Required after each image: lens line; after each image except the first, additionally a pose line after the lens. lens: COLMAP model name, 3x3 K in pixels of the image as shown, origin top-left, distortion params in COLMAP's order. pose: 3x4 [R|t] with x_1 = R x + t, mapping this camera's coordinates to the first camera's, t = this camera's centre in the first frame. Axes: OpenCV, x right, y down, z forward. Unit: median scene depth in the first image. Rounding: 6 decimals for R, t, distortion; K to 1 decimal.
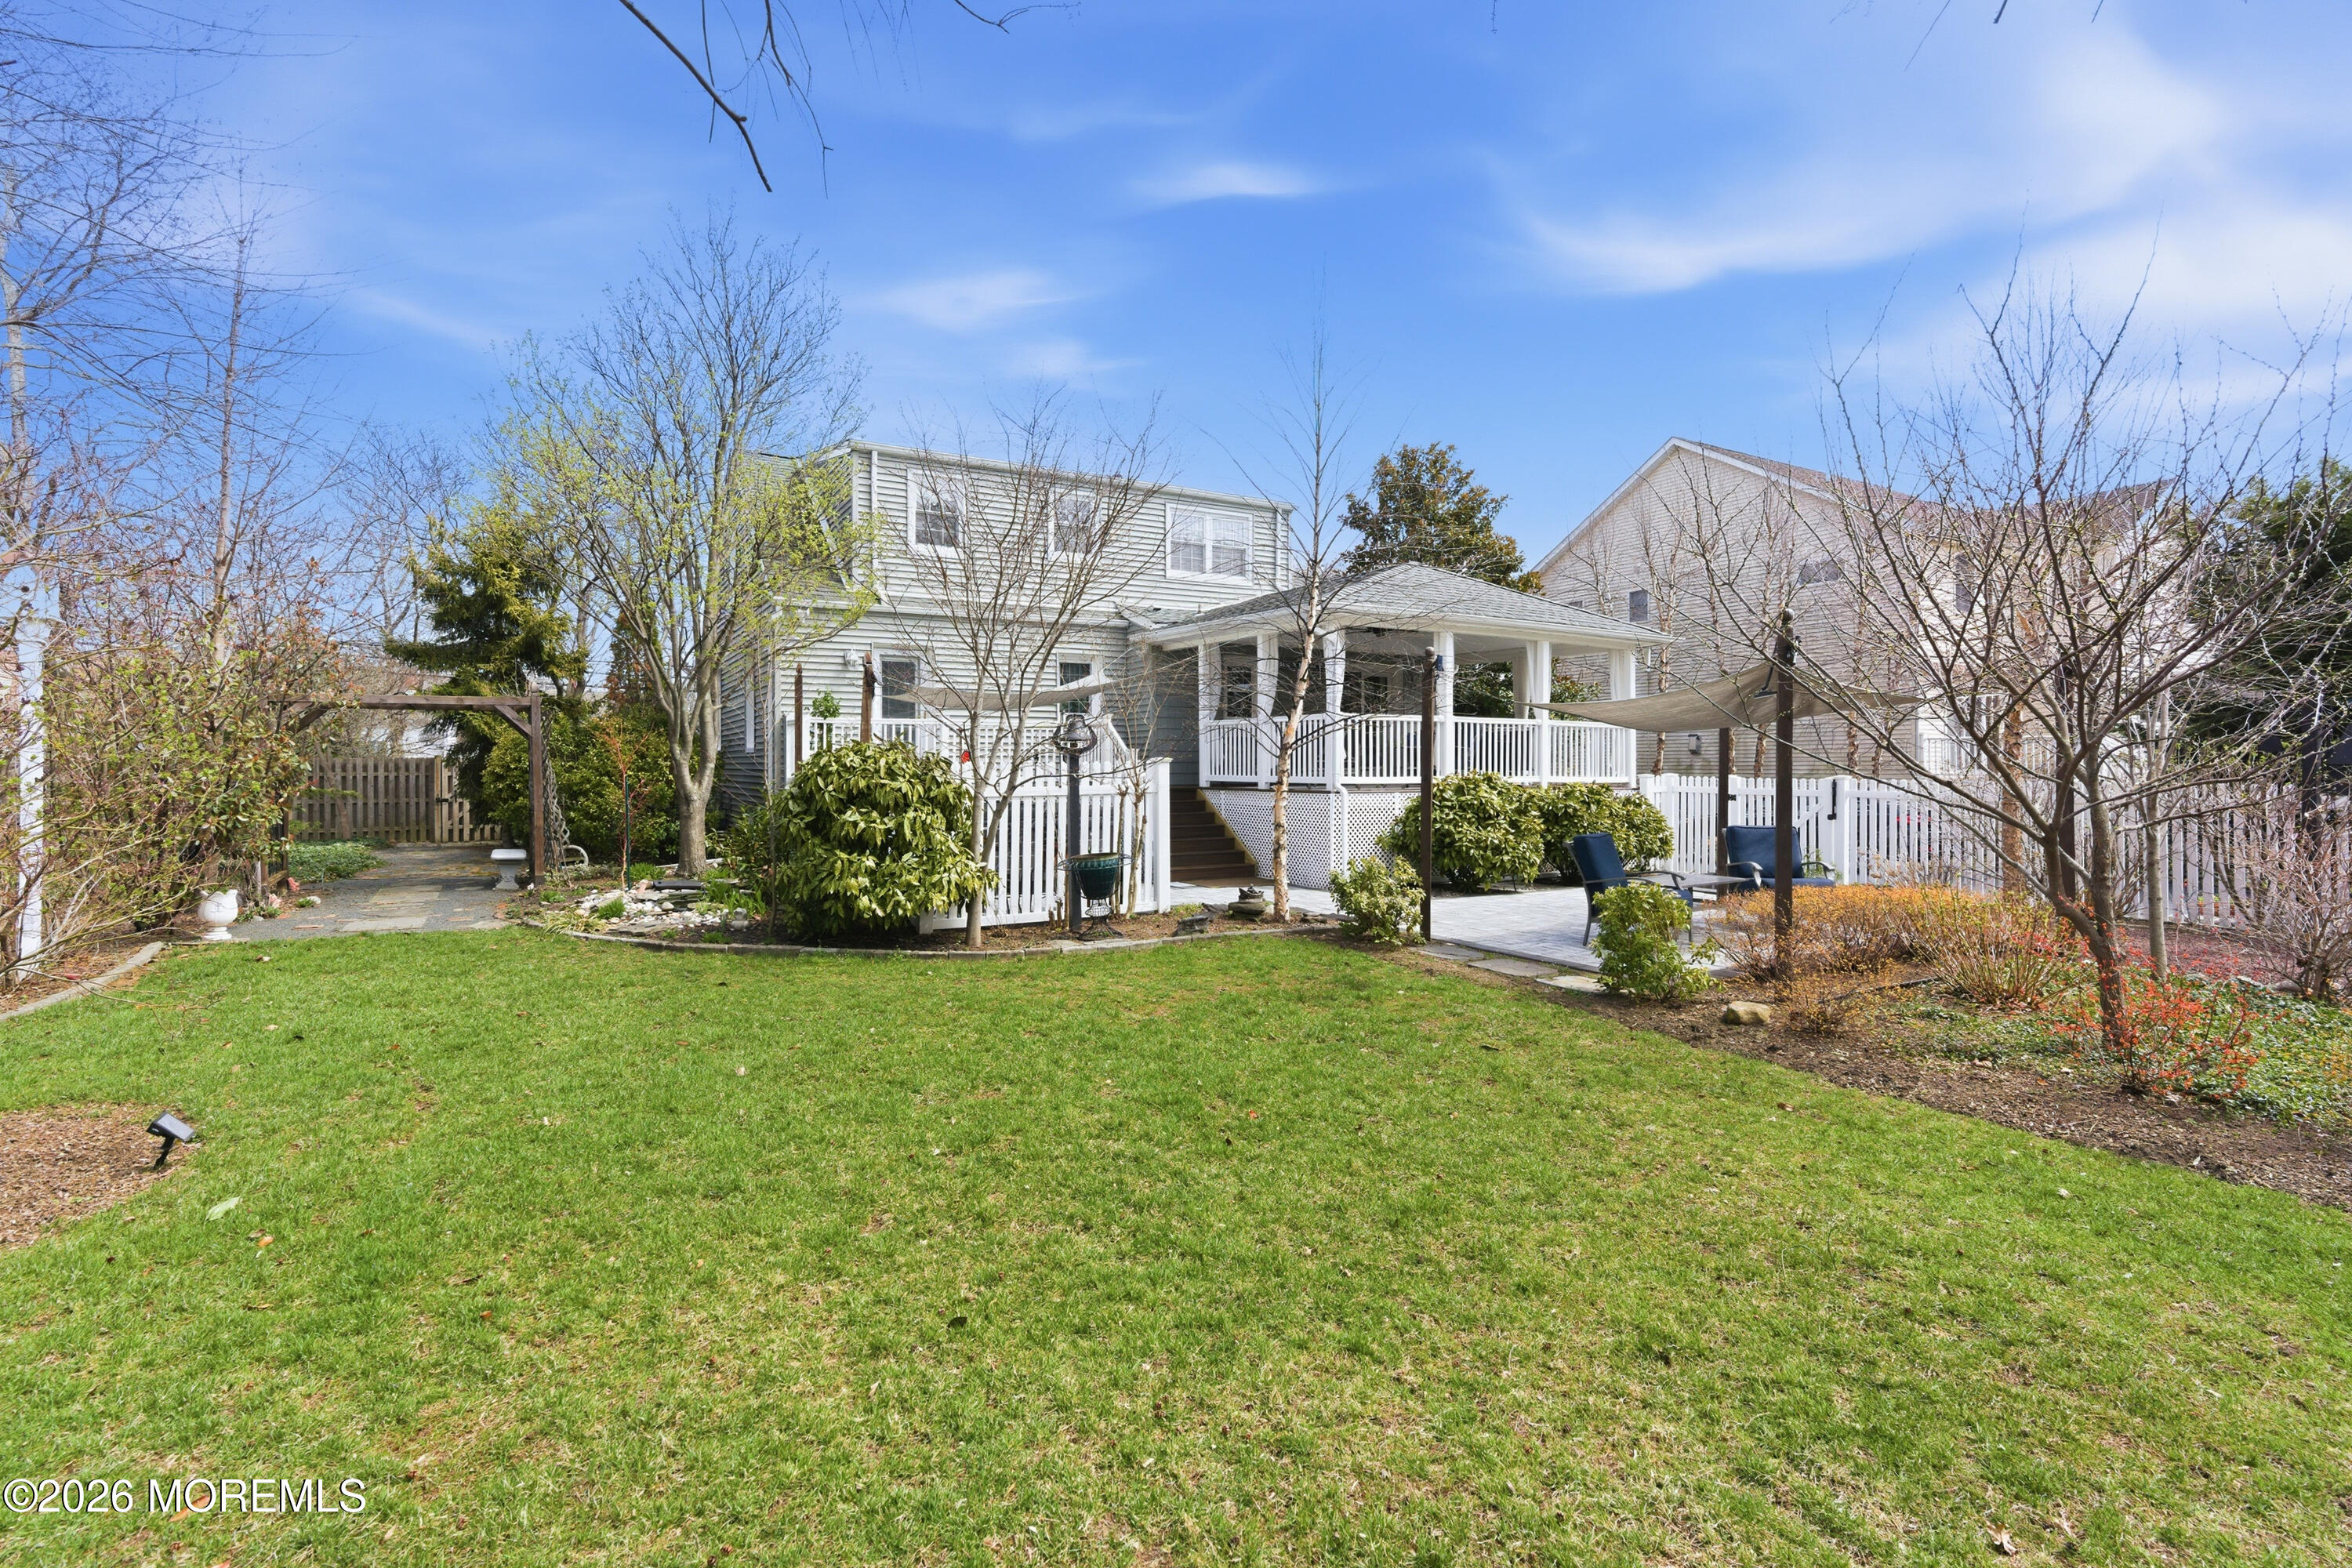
lens RADIAL K [[1025.6, 0, 1176.0], [0, 1025.6, 784.0], [0, 0, 1]] dist [0.000151, 0.000048]
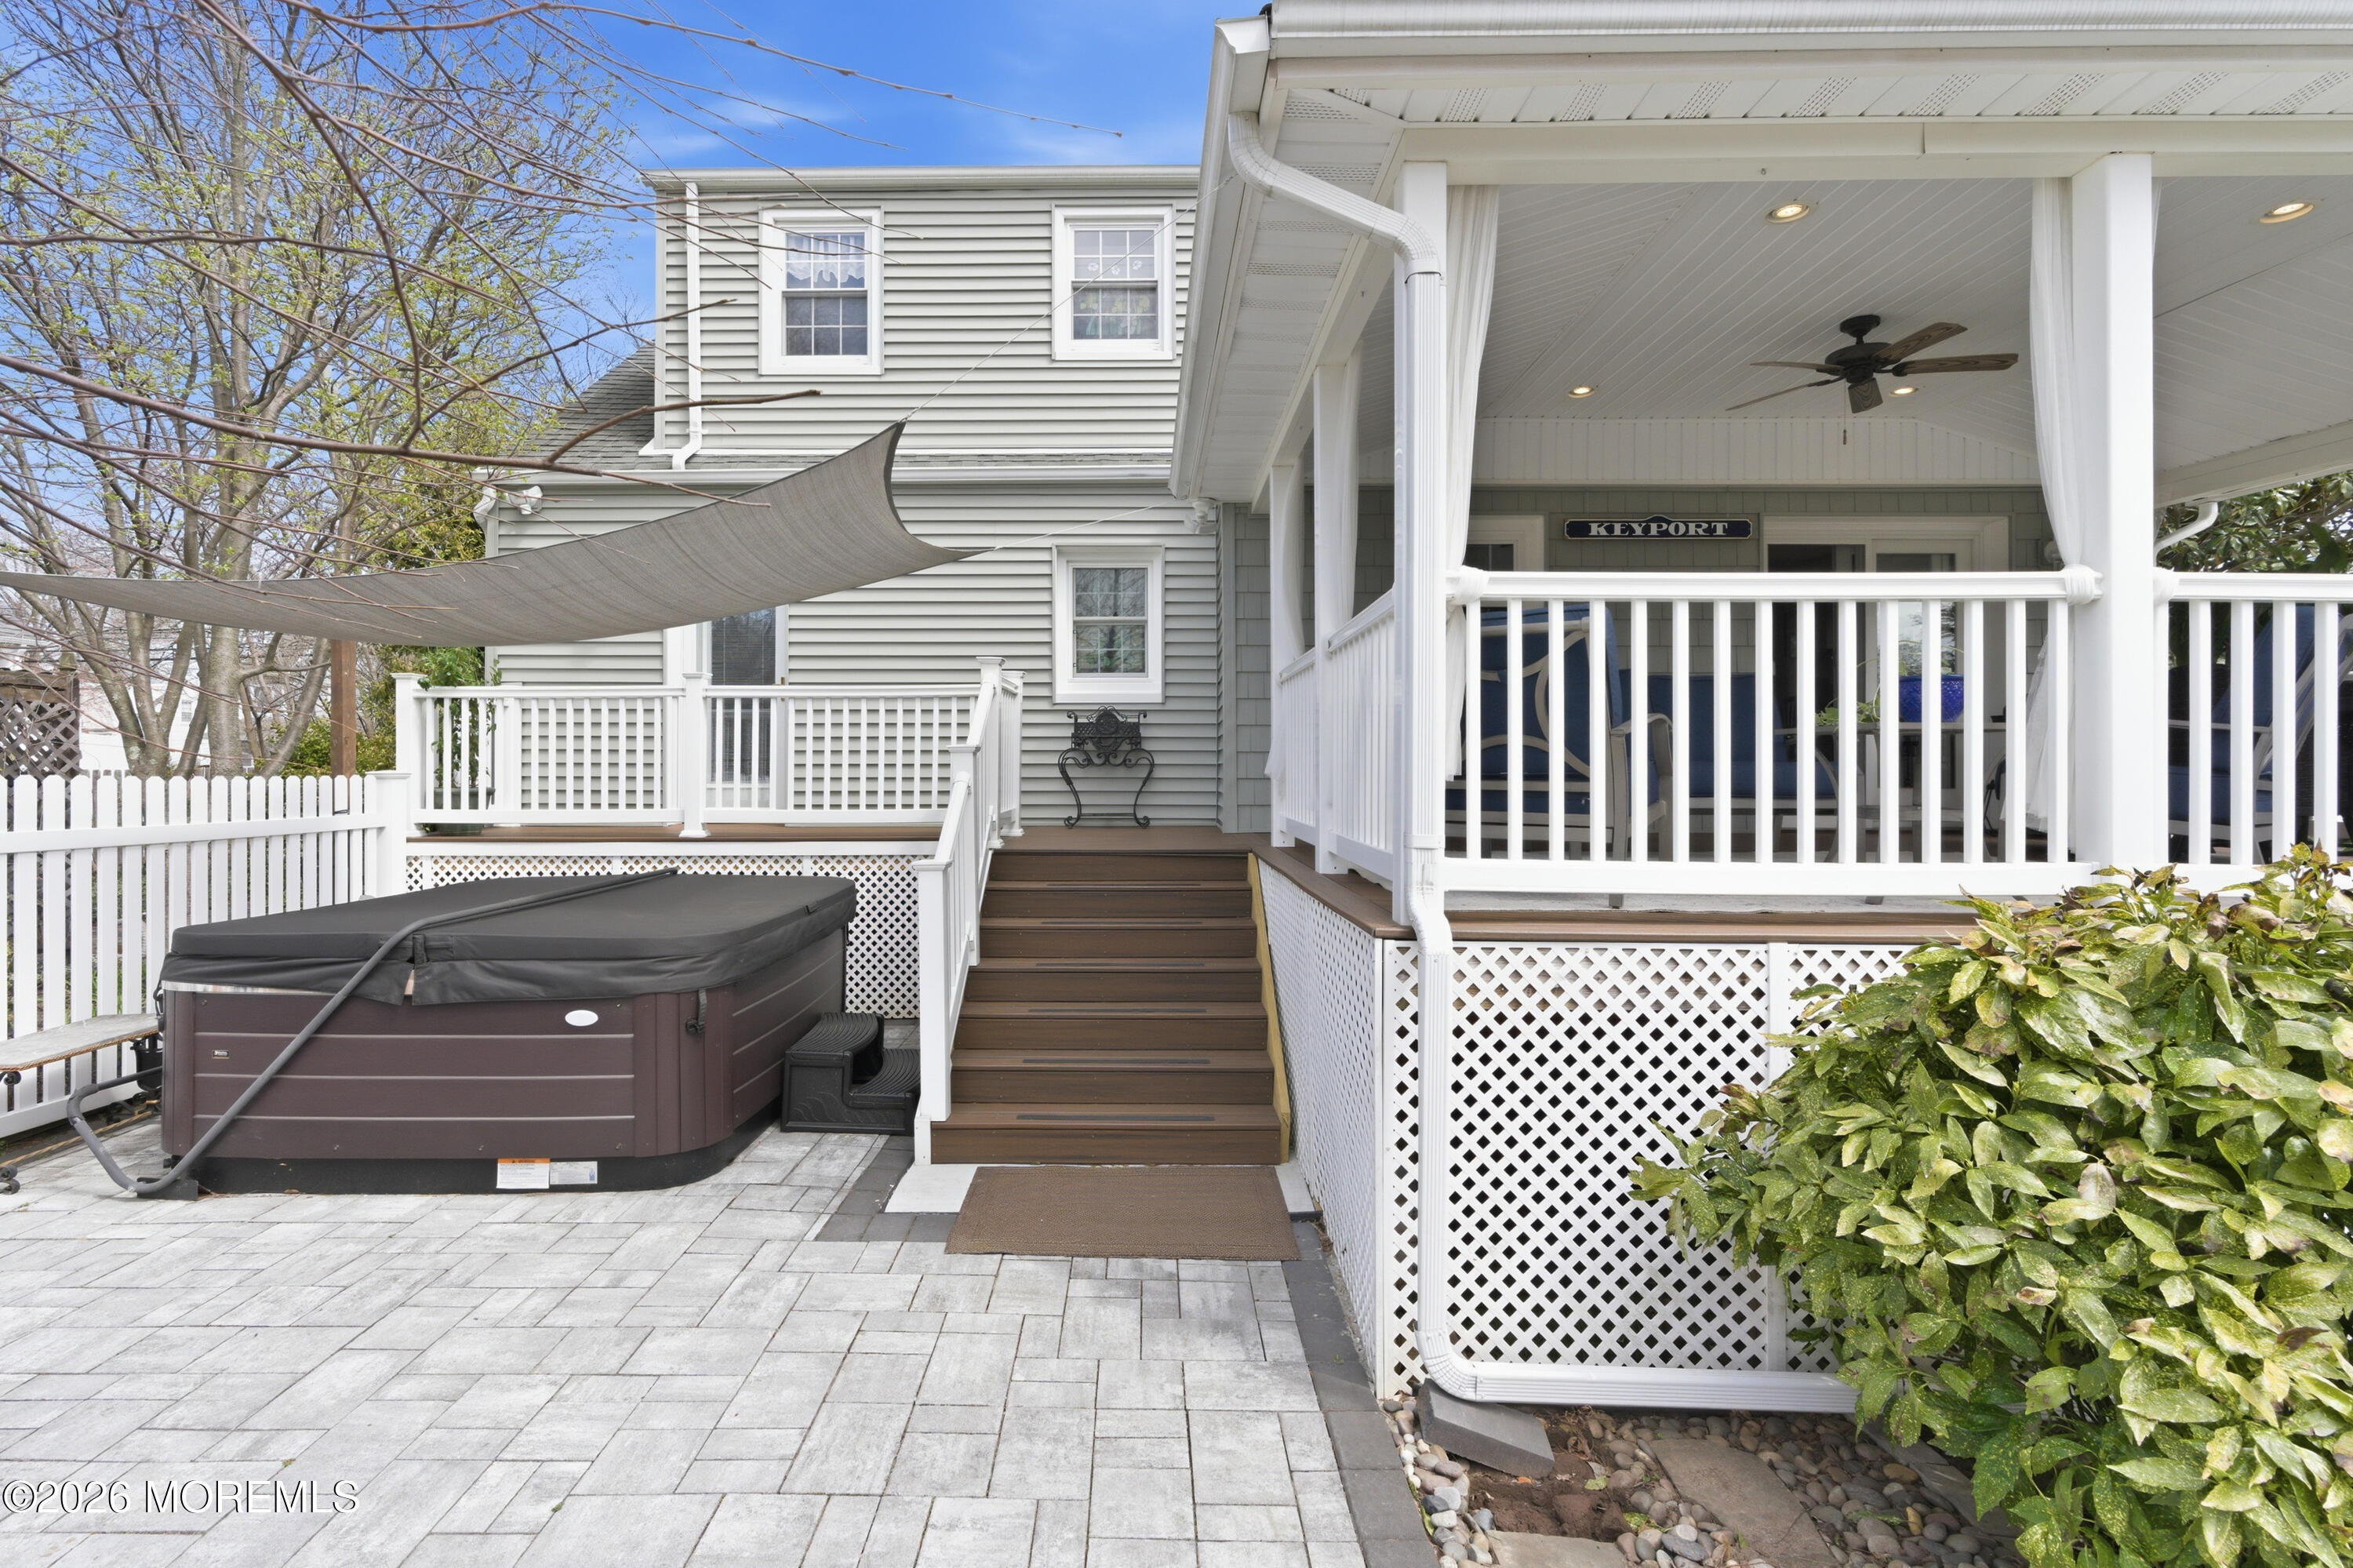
lens RADIAL K [[1057.5, 0, 1135.7], [0, 1057.5, 770.9], [0, 0, 1]] dist [-0.000896, -0.000110]
pose [[0.858797, 0.005455, -0.512287, 0.223783], [-0.011110, 0.999906, -0.007978, -0.023979], [0.512195, 0.012543, 0.858777, 0.787272]]
